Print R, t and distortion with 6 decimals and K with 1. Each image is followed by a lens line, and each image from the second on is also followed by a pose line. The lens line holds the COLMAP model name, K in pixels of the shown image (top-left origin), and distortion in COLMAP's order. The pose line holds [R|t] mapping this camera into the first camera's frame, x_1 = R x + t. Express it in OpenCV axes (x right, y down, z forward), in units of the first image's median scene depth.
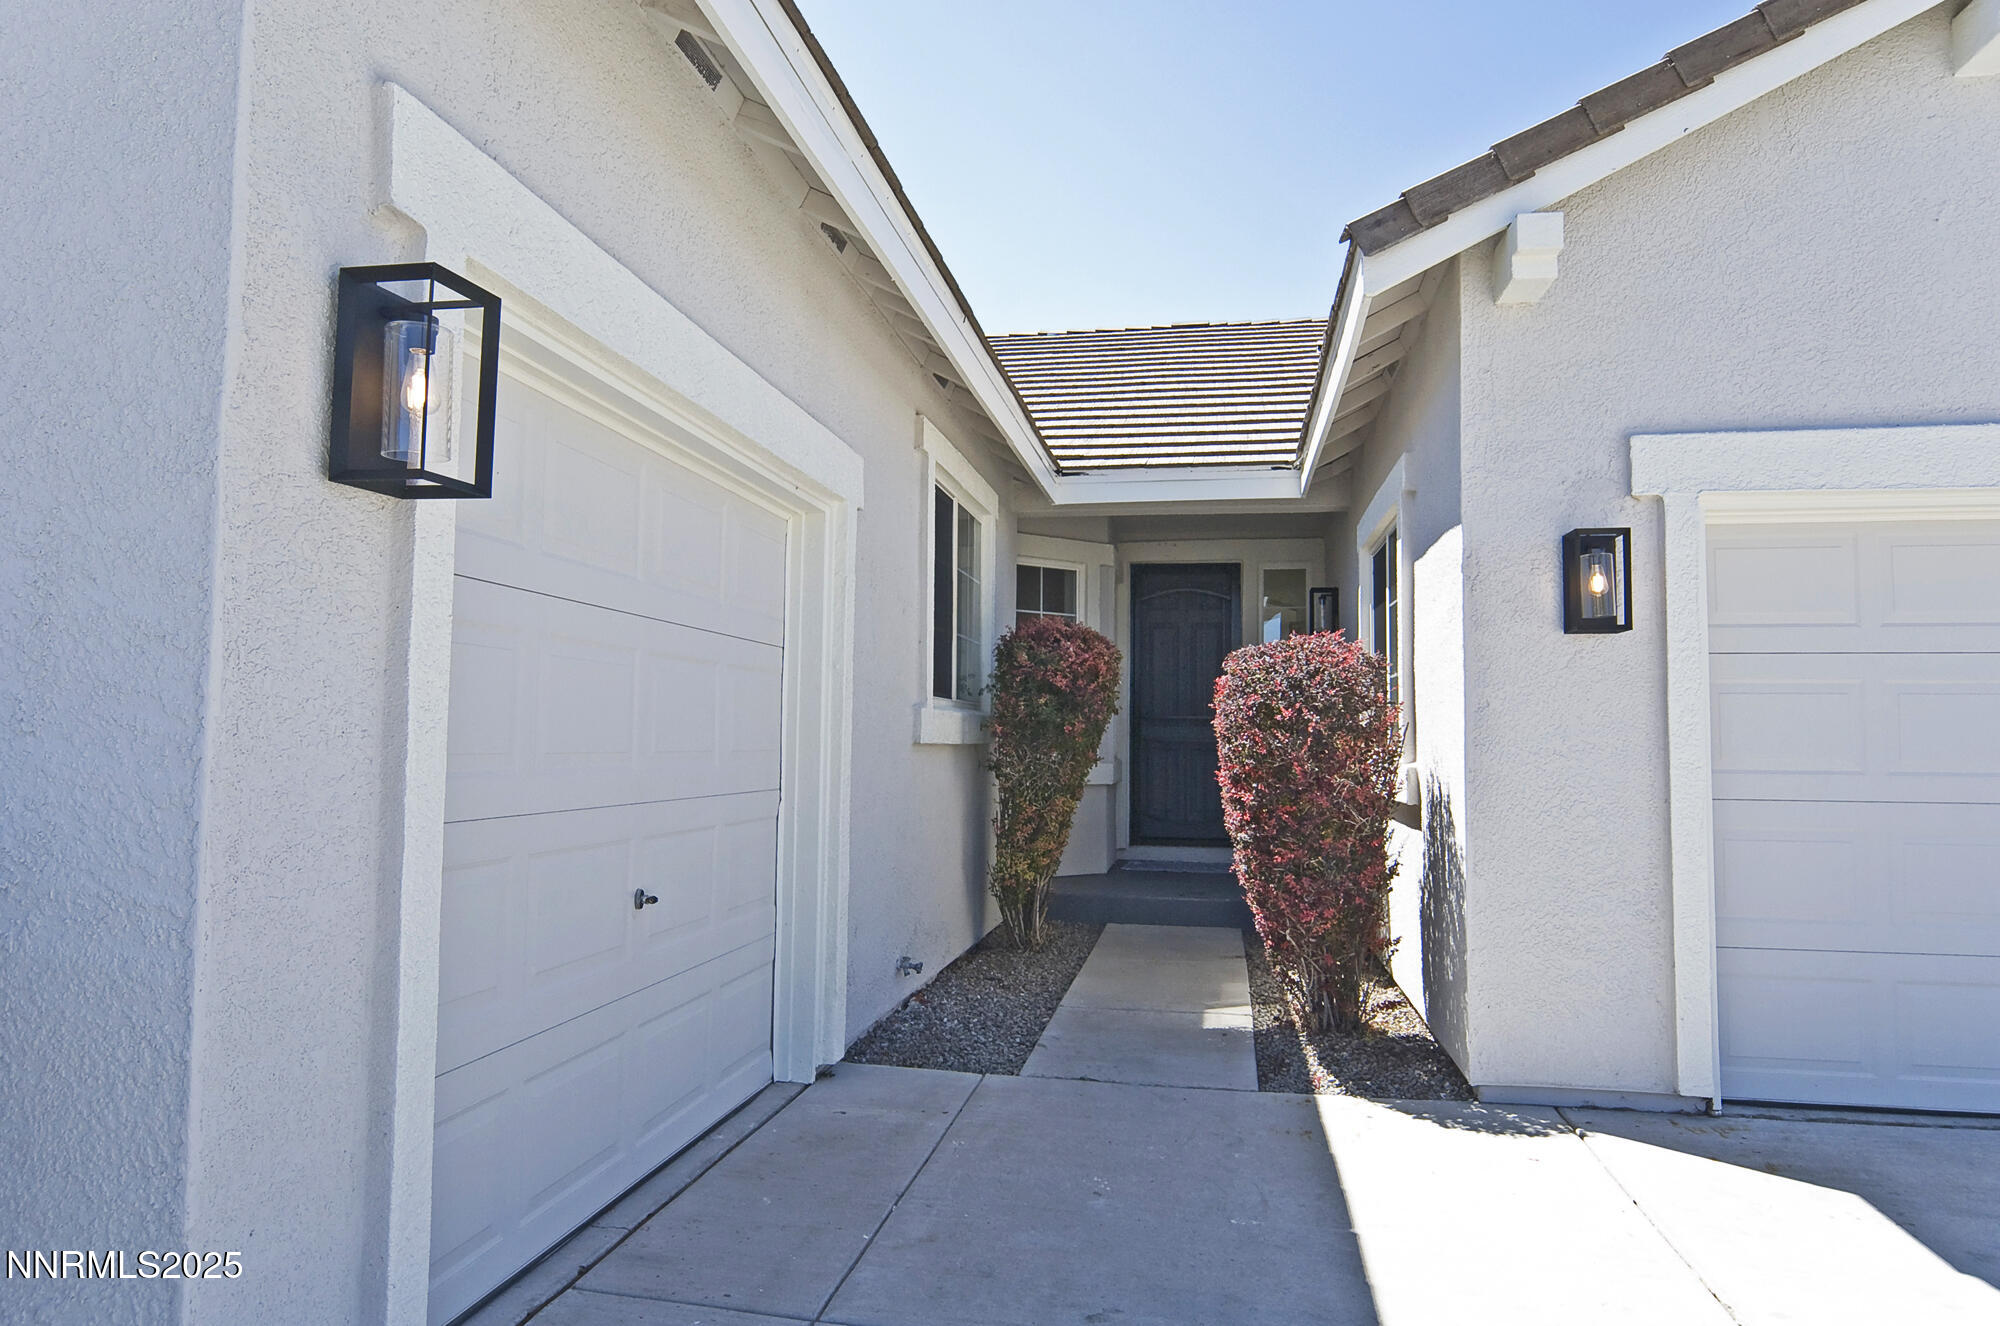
lens RADIAL K [[1285.8, 0, 1000.0], [0, 1285.8, 663.0], [0, 0, 1]] dist [0.000656, -0.000560]
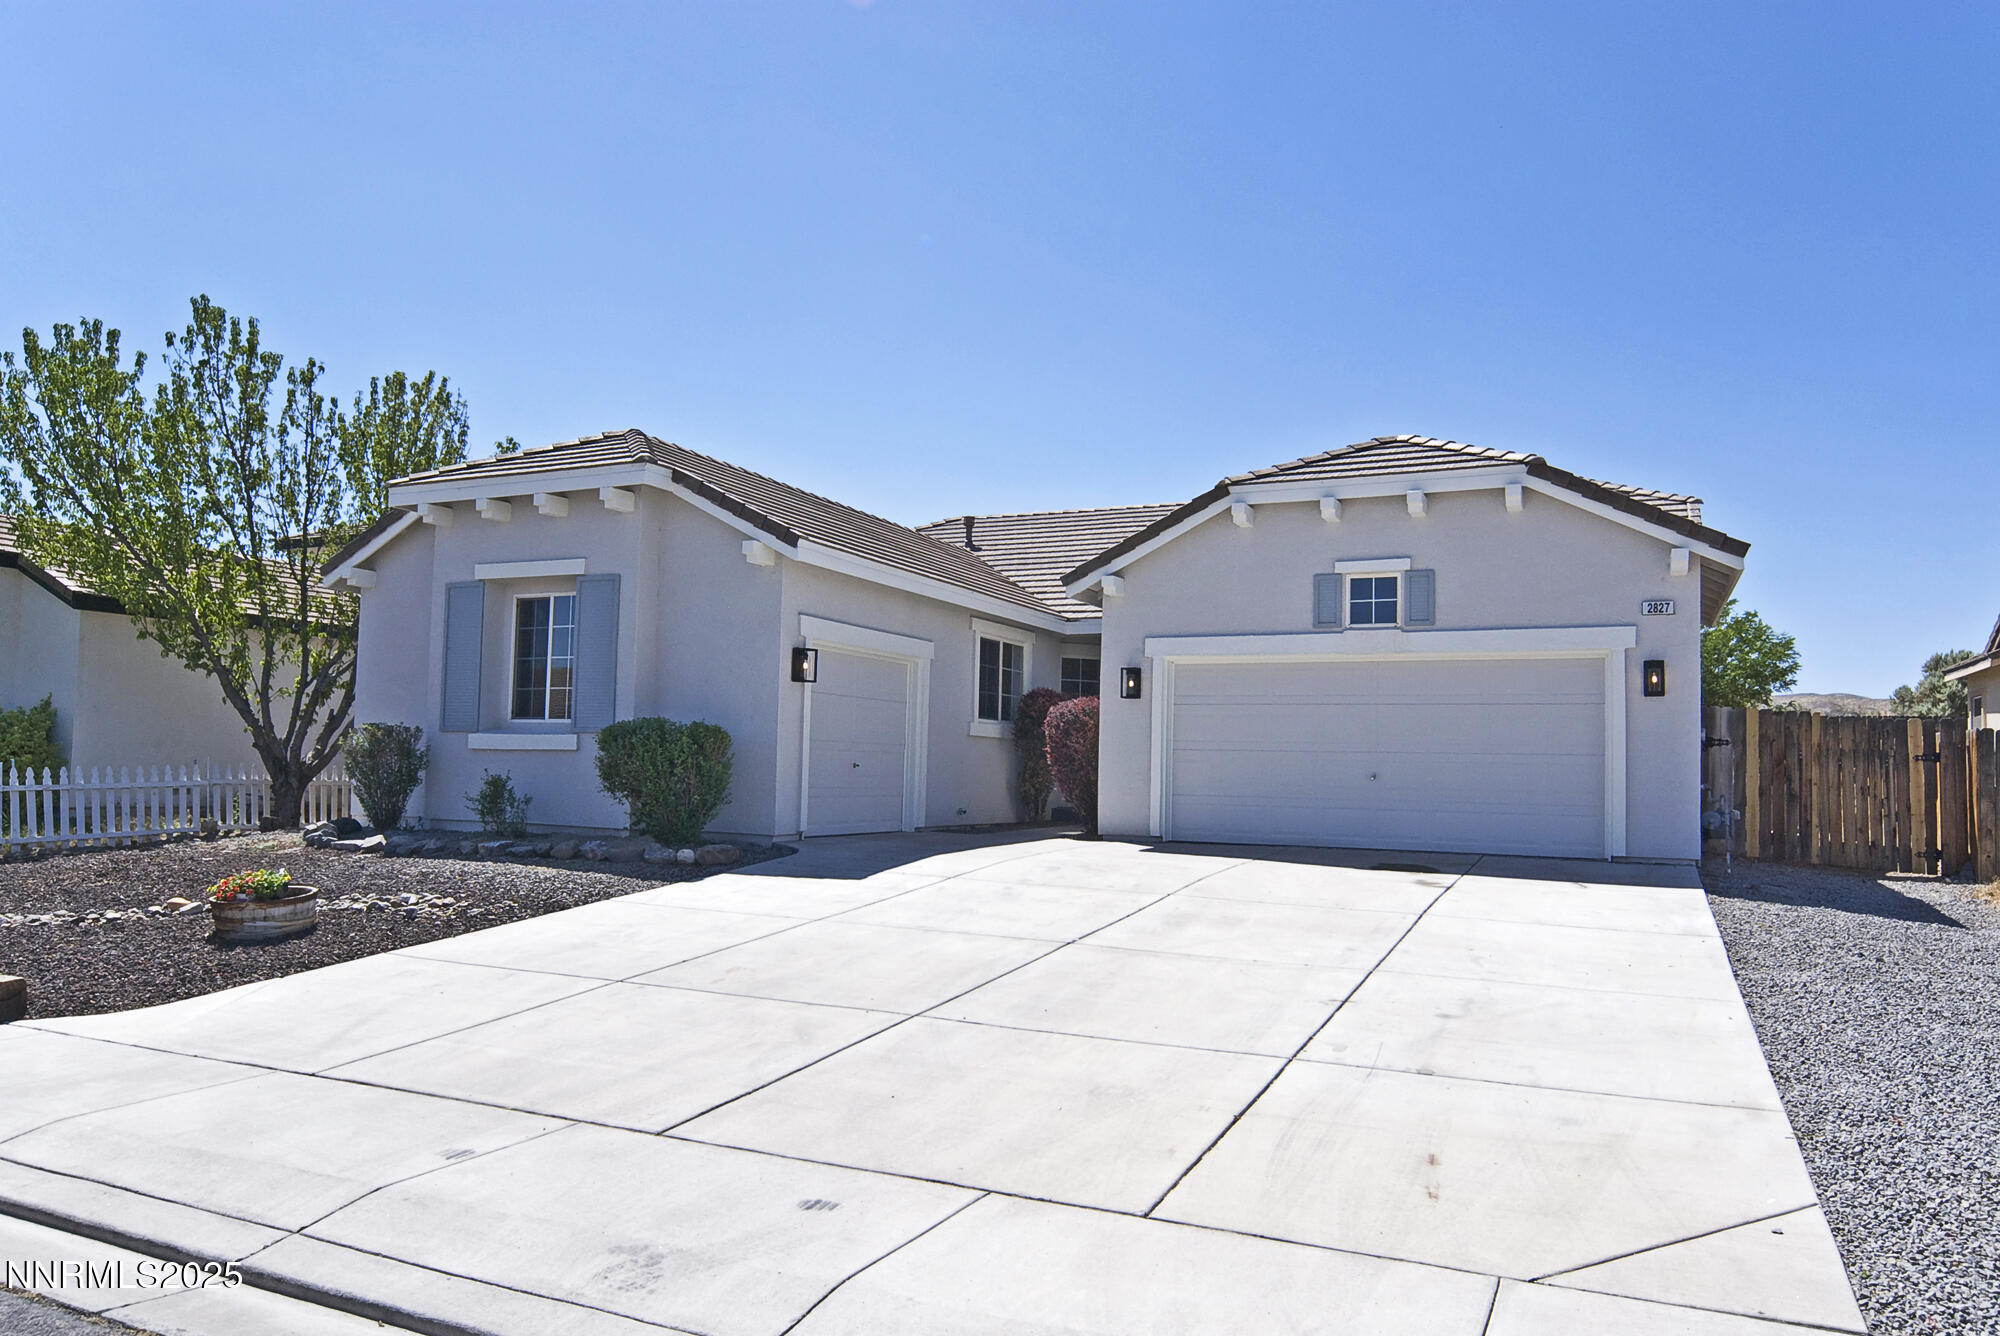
lens RADIAL K [[1329.2, 0, 1000.0], [0, 1329.2, 668.0], [0, 0, 1]] dist [-0.001502, -0.002533]
pose [[0.961915, -0.005952, -0.273284, 1.045491], [0.001114, 0.999840, -0.017857, -0.039760], [0.273347, 0.016873, 0.961768, -2.330445]]
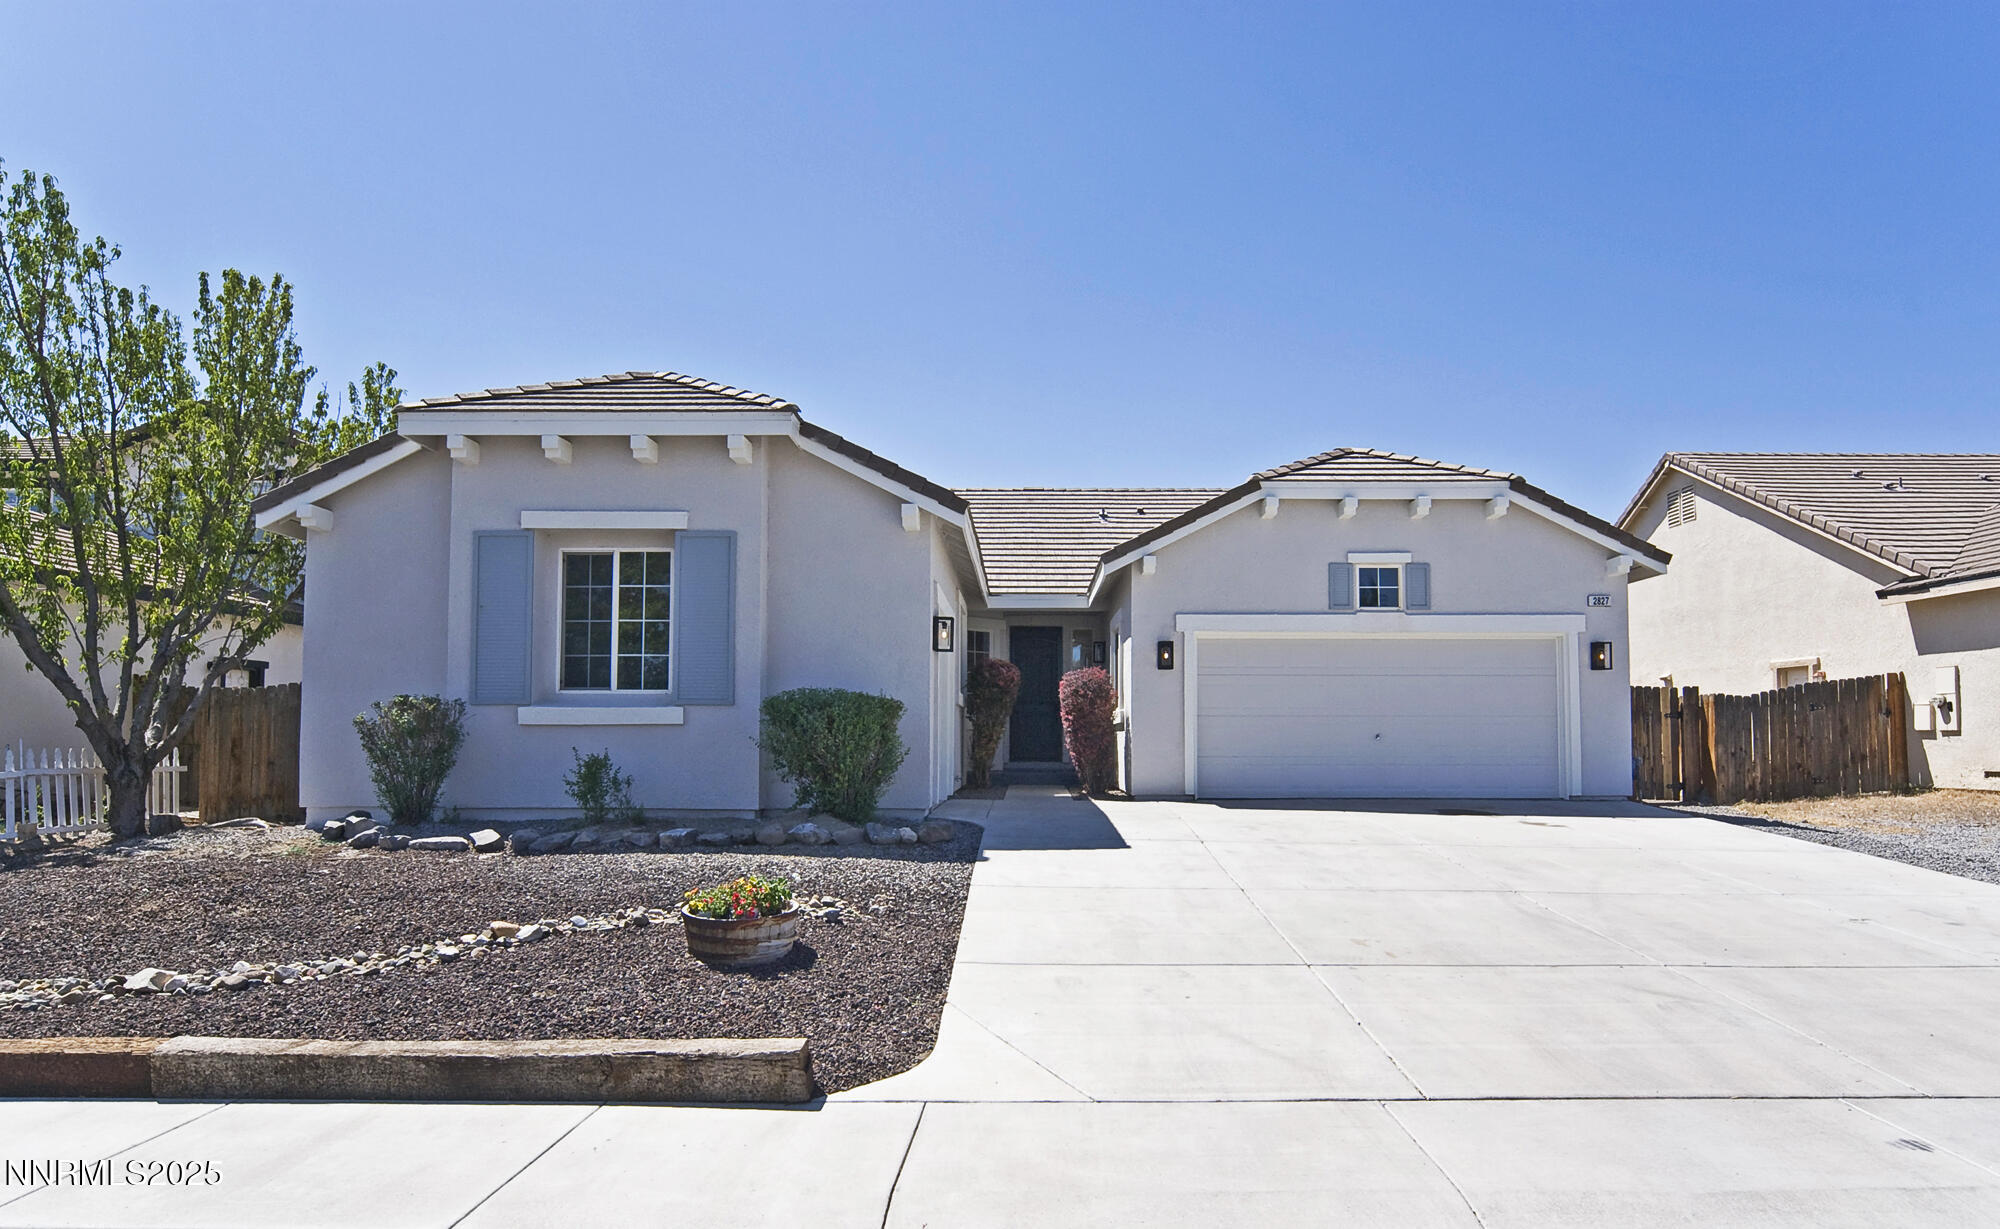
lens RADIAL K [[1188.6, 0, 1006.2], [0, 1188.6, 668.7], [0, 0, 1]] dist [-0.004942, -0.000207]
pose [[0.988503, 0.004996, 0.151116, -0.475286], [-0.005595, 0.999978, 0.003540, -0.033941], [-0.151095, -0.004345, 0.988510, -2.187303]]
